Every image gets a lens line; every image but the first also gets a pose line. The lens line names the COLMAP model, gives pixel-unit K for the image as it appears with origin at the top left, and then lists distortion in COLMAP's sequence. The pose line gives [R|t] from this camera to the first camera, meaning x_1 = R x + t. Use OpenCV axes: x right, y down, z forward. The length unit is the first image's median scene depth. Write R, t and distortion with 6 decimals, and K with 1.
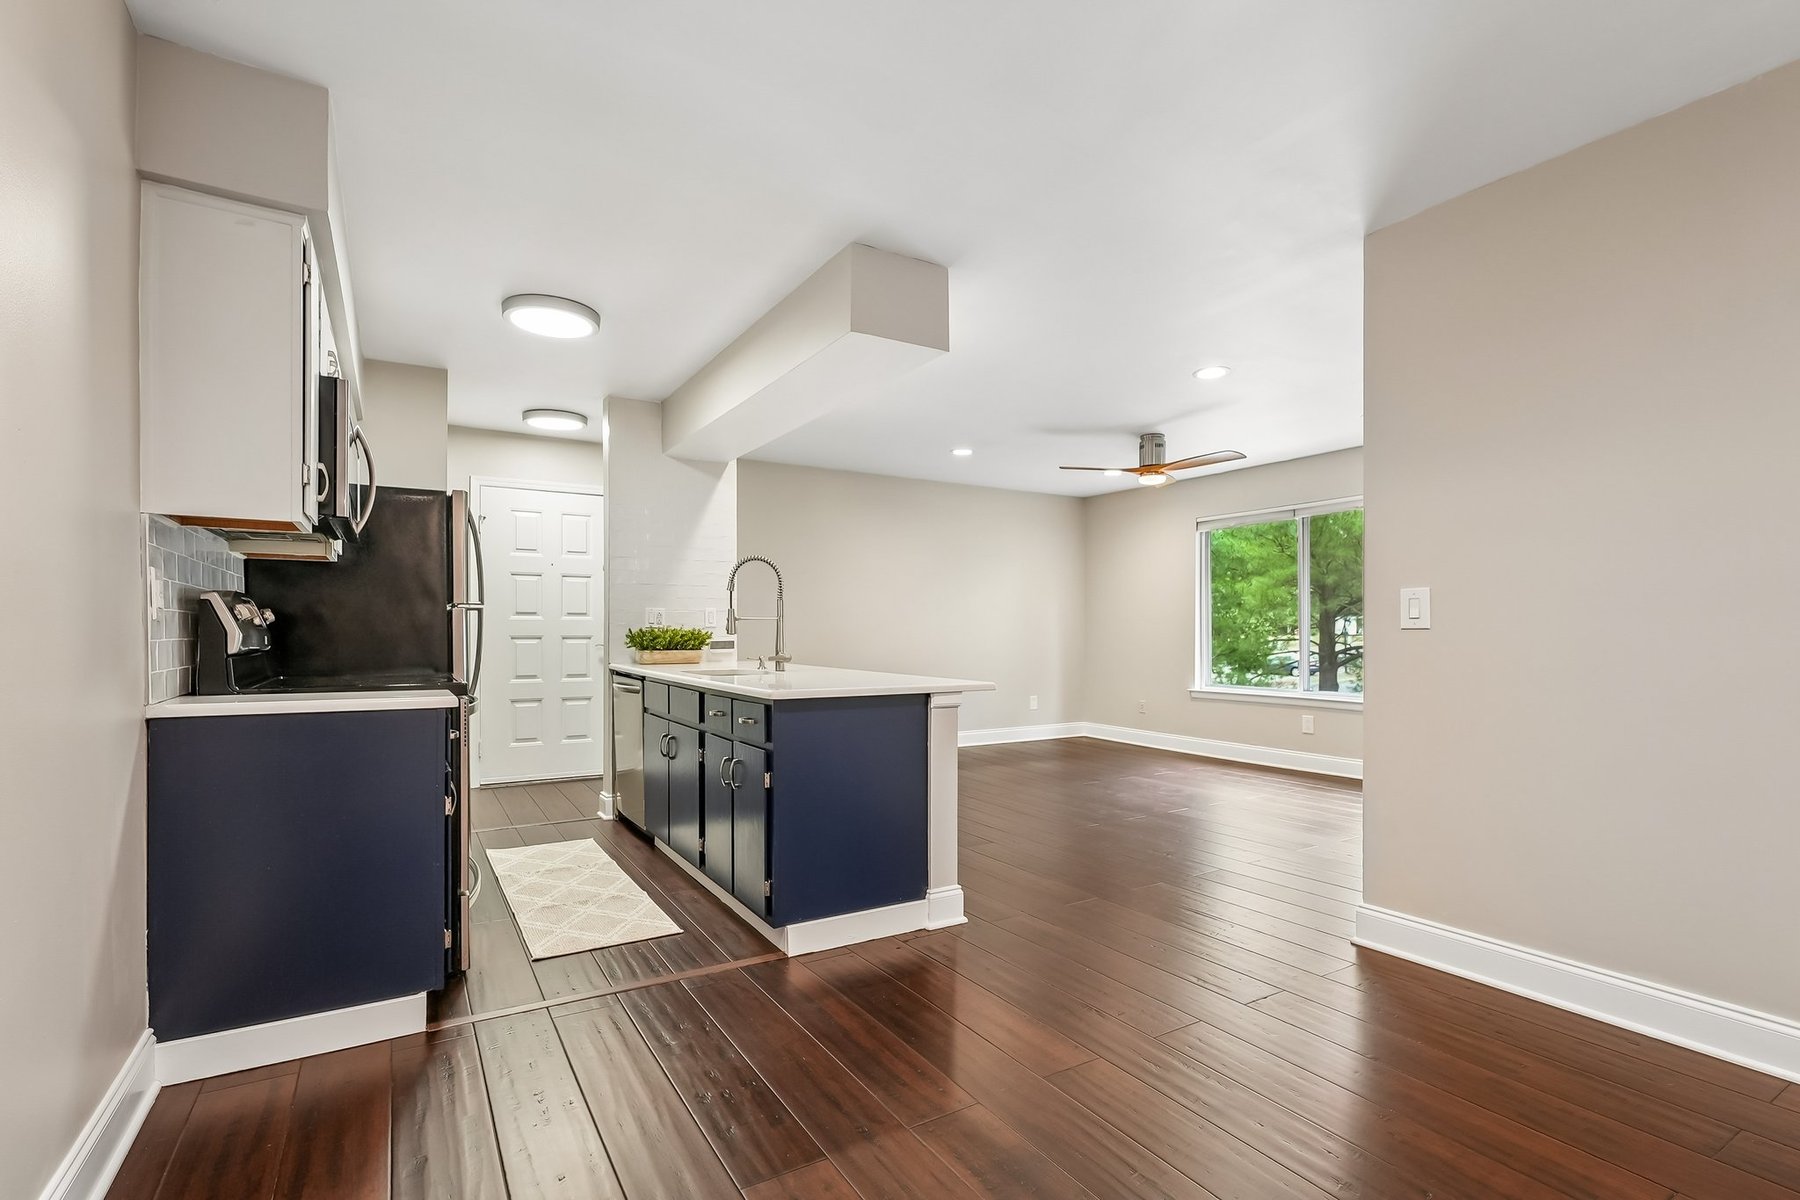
lens RADIAL K [[819.3, 0, 889.9], [0, 819.3, 618.8], [0, 0, 1]] dist [0.004131, 0.000177]
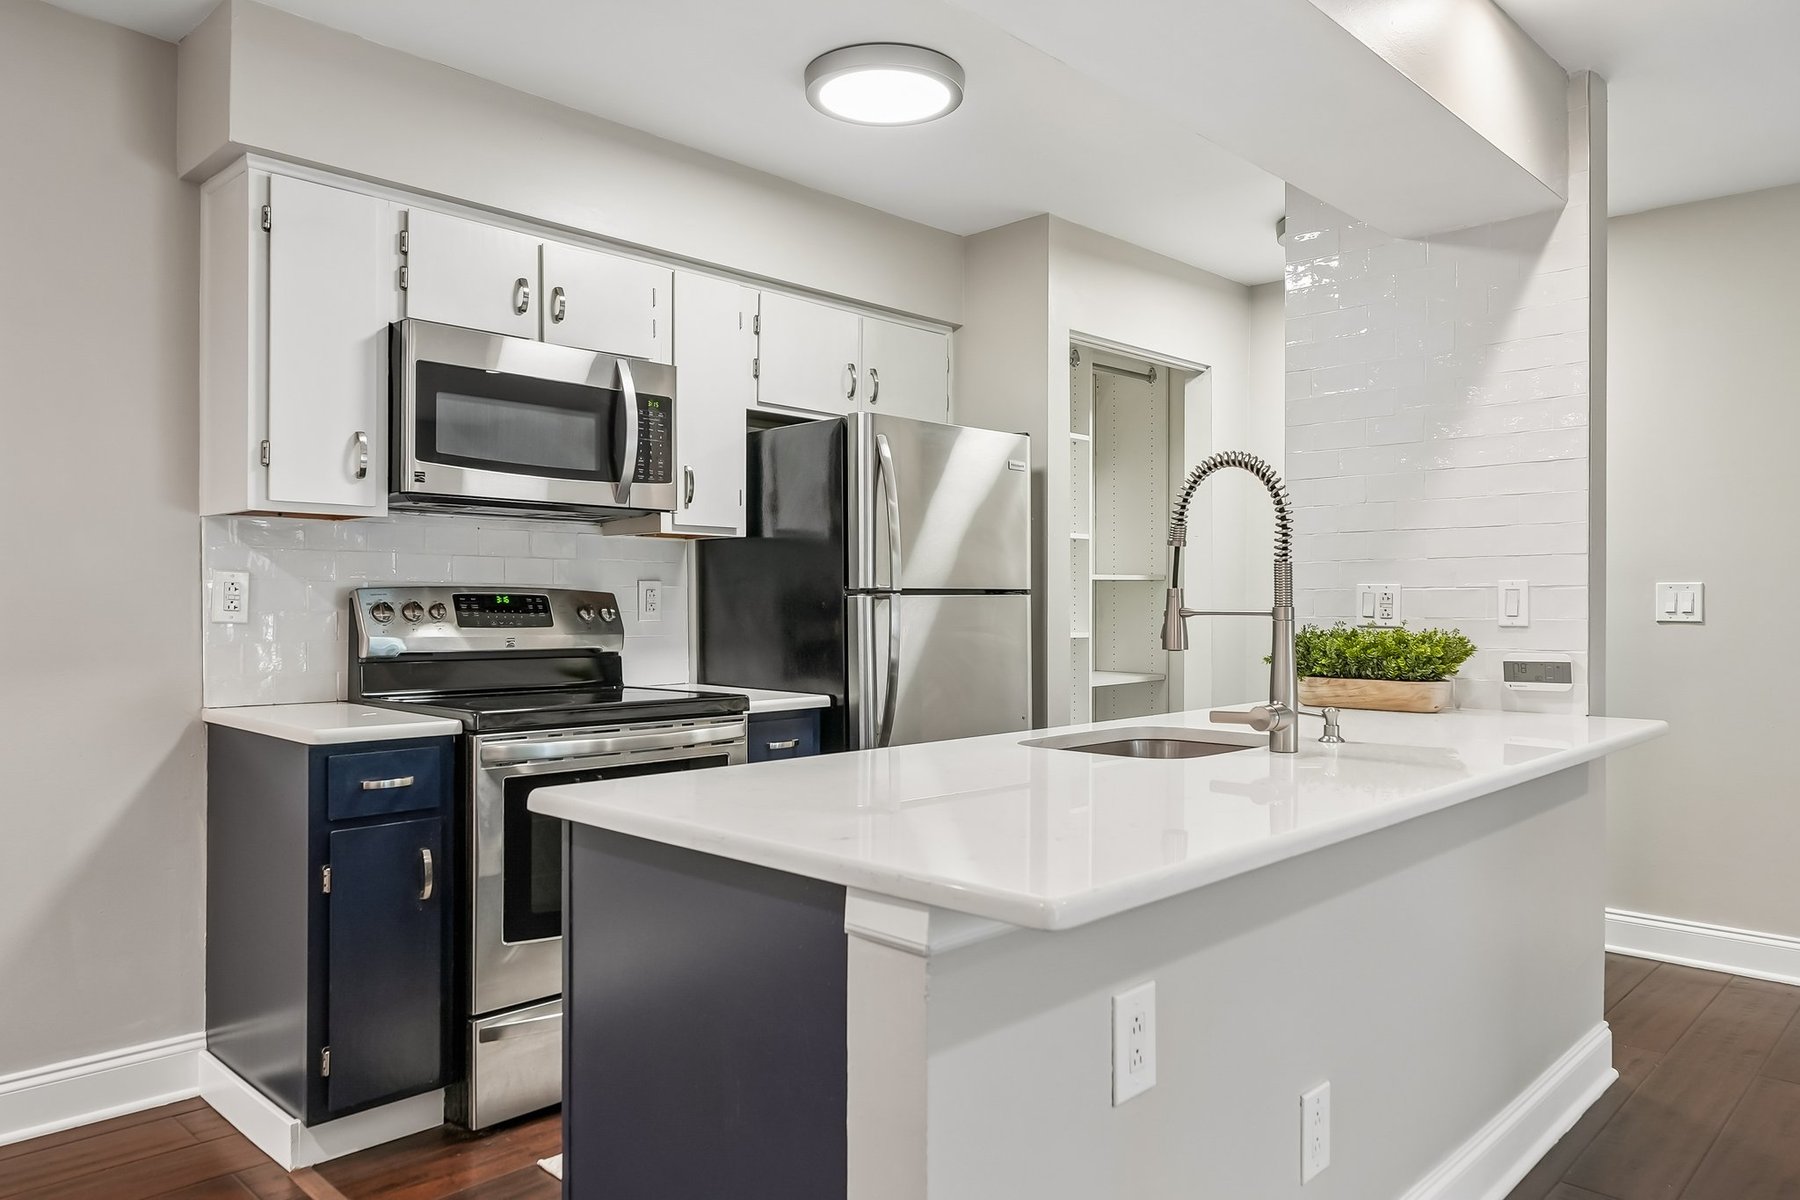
lens RADIAL K [[1232.4, 0, 897.7], [0, 1232.4, 609.3], [0, 0, 1]] dist [-0.000391, 0.003921]
pose [[0.263550, 0.003253, -0.964640, 0.366387], [0.011136, 0.999917, 0.006415, -0.007288], [0.964581, -0.012433, 0.263492, 0.695942]]
